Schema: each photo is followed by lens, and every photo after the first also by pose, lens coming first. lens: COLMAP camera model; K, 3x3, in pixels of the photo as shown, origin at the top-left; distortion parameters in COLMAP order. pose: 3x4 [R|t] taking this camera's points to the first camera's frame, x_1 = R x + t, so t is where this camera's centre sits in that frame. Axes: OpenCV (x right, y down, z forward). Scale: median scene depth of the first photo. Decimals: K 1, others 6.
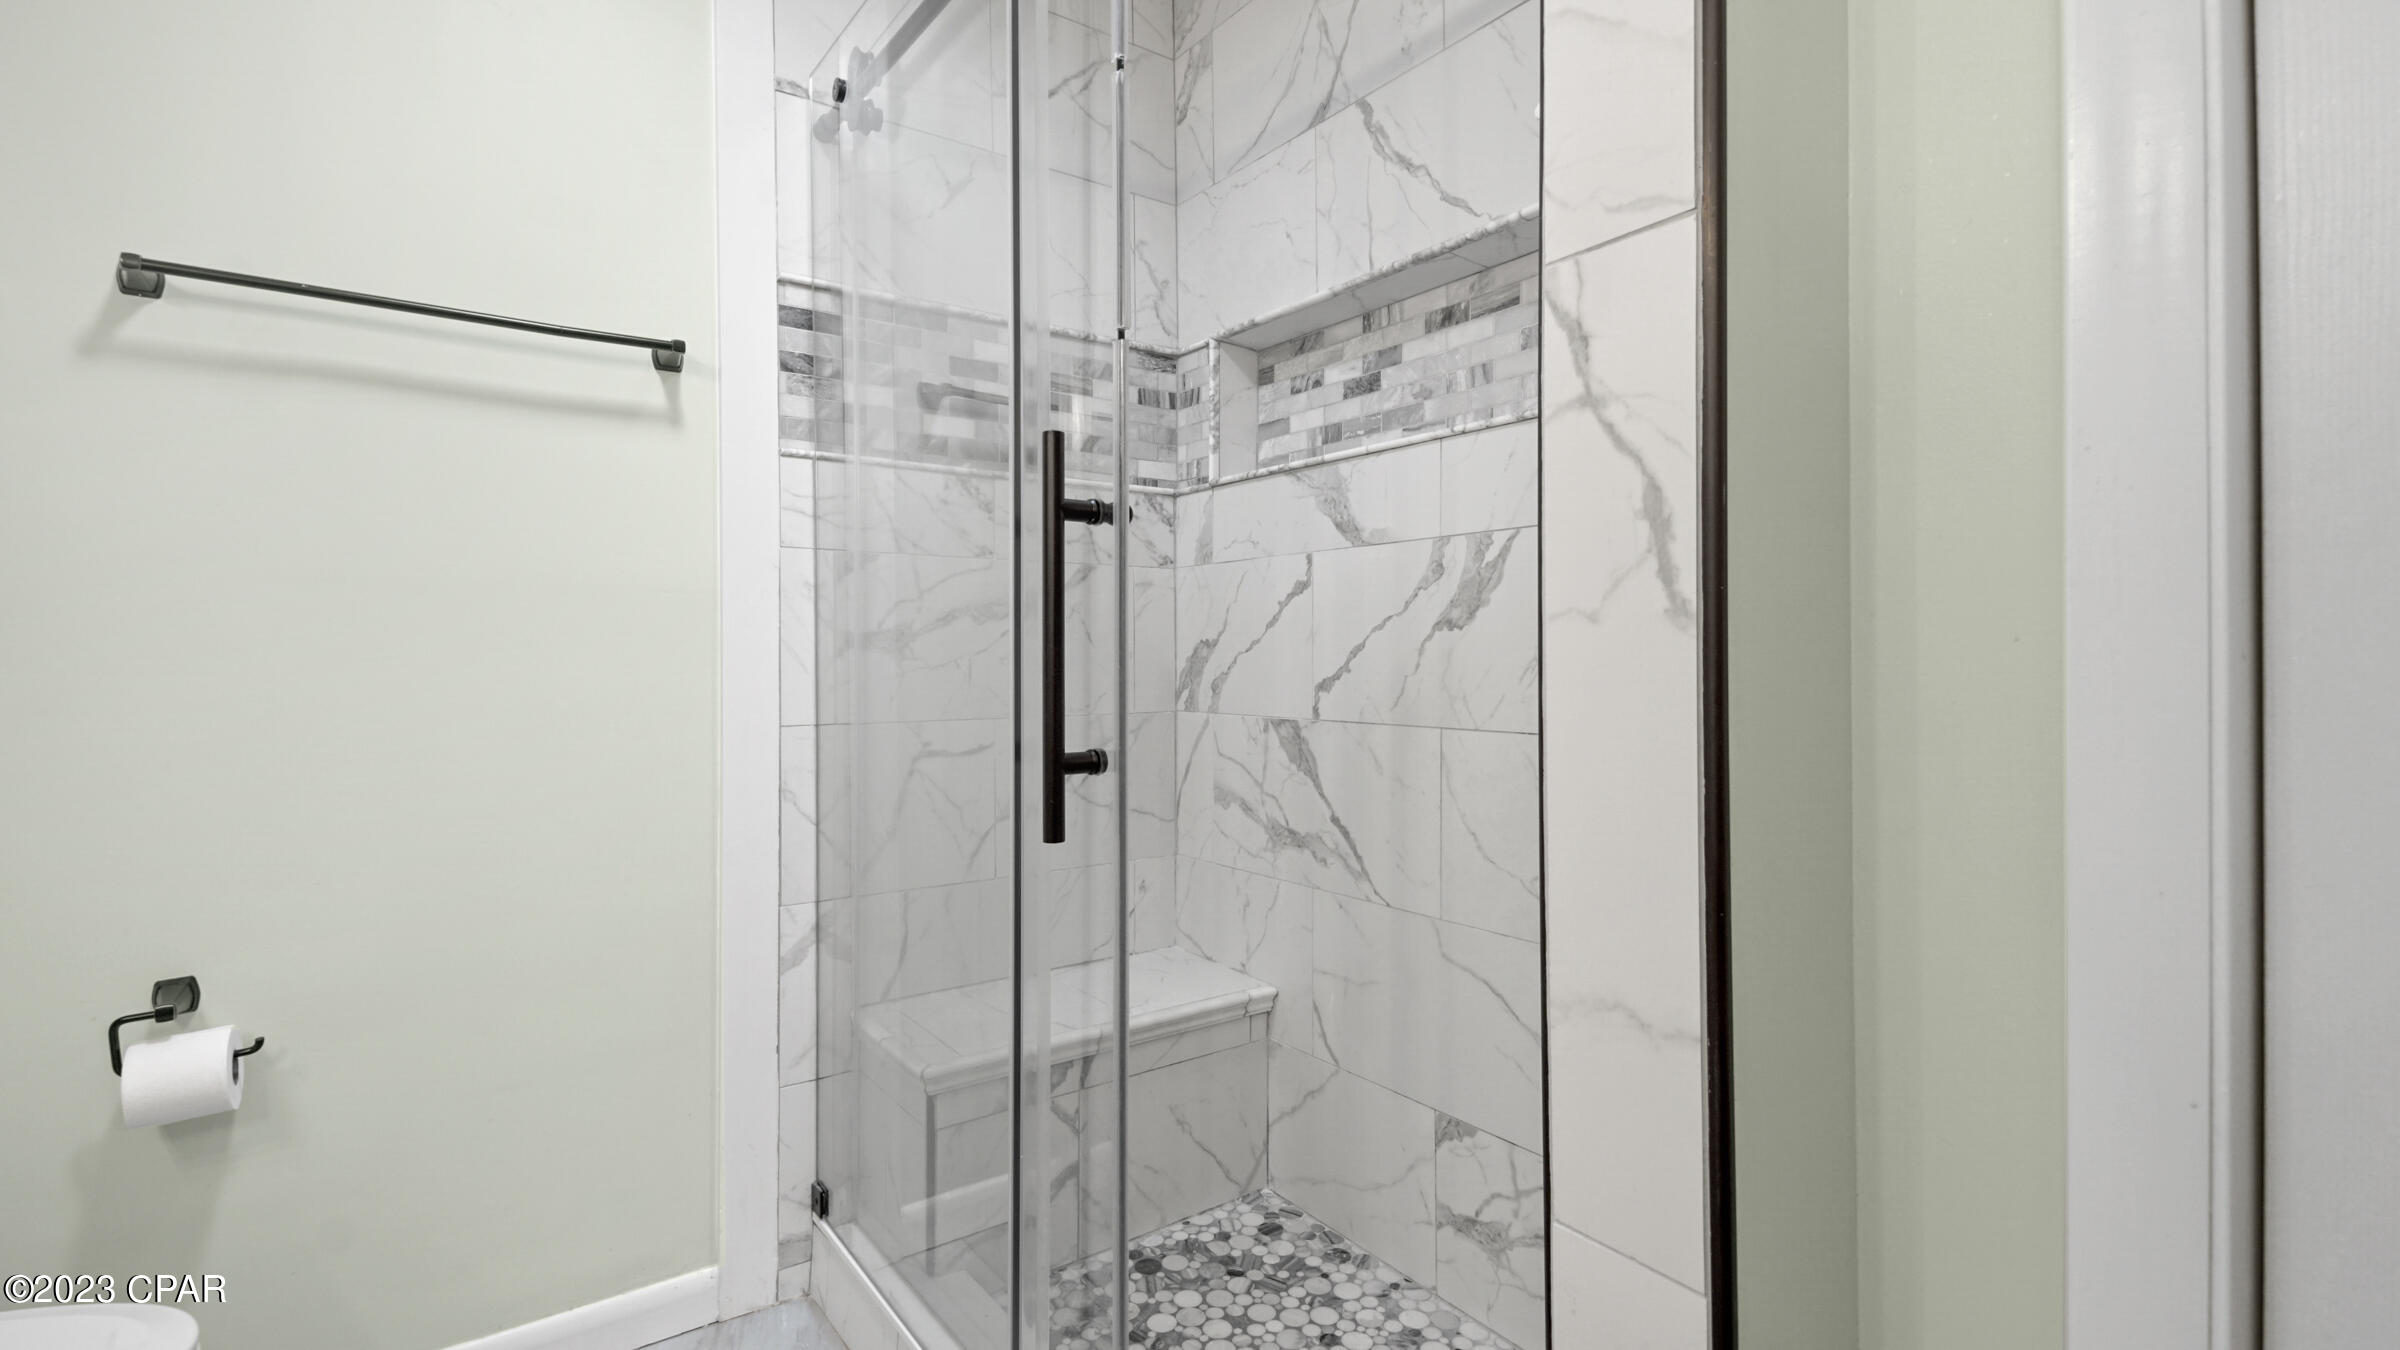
lens RADIAL K [[1123.5, 0, 1224.5], [0, 1123.5, 678.0], [0, 0, 1]] dist [0.043576, -0.031473]
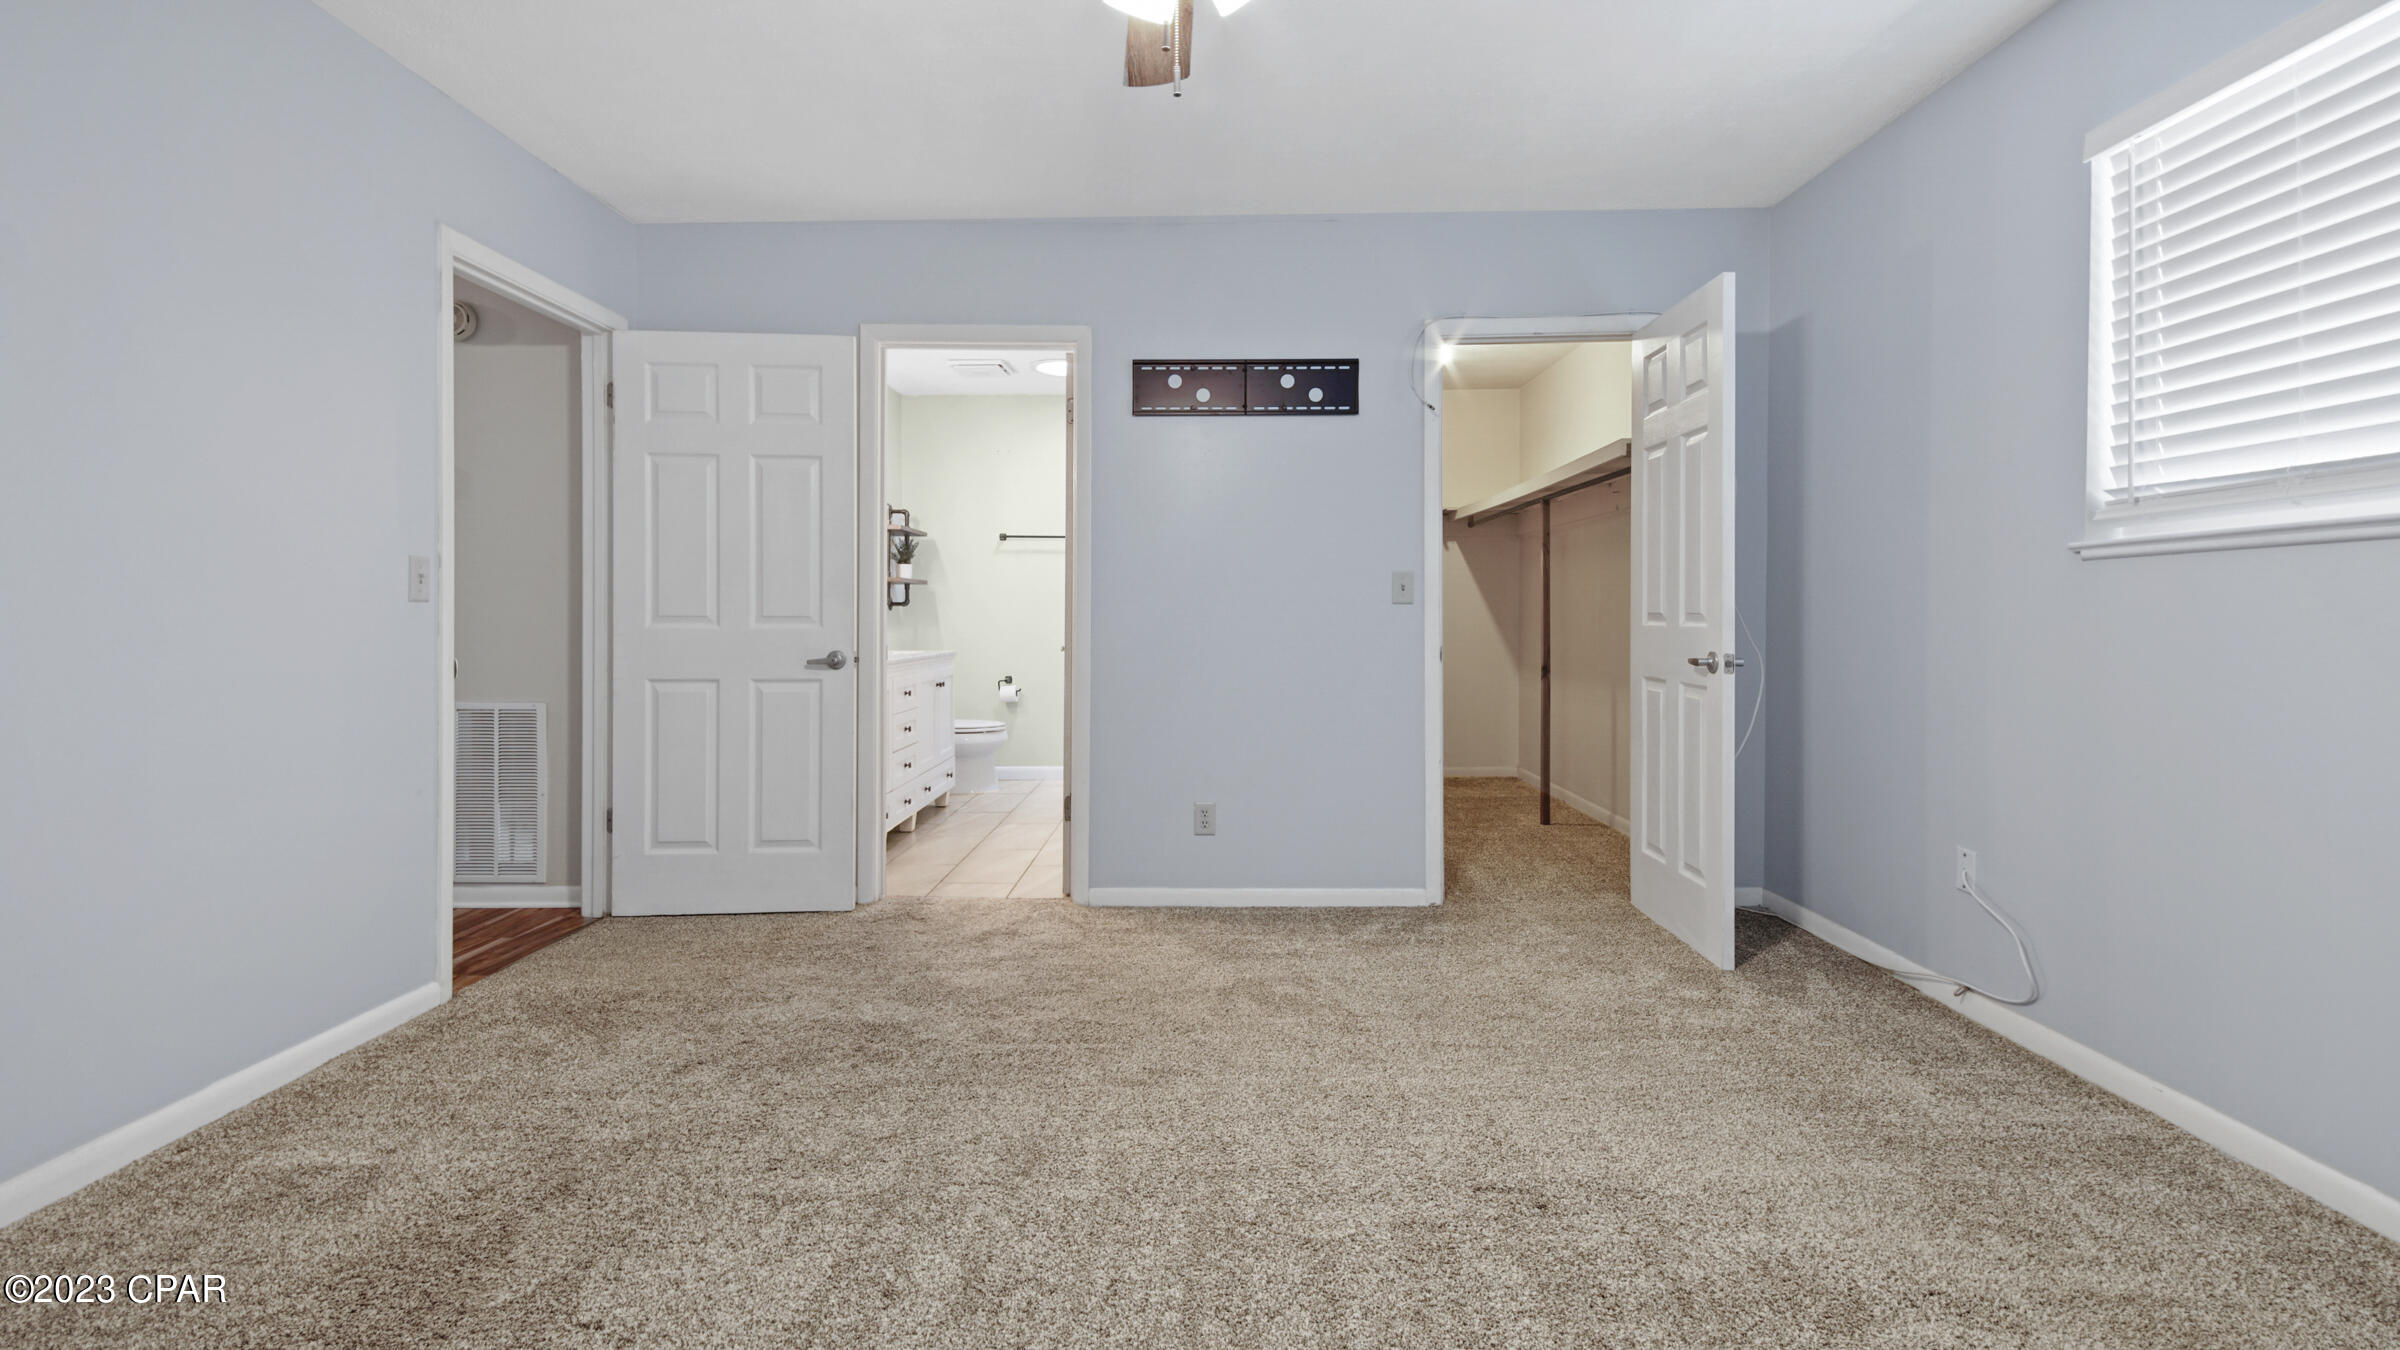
lens RADIAL K [[1123.5, 0, 1224.5], [0, 1123.5, 678.0], [0, 0, 1]] dist [0.043576, -0.031473]
pose [[0.814156, 0.032450, -0.579739, 1.991670], [-0.005005, 0.998792, 0.048878, 0.013053], [0.580625, -0.036892, 0.813335, -1.812309]]
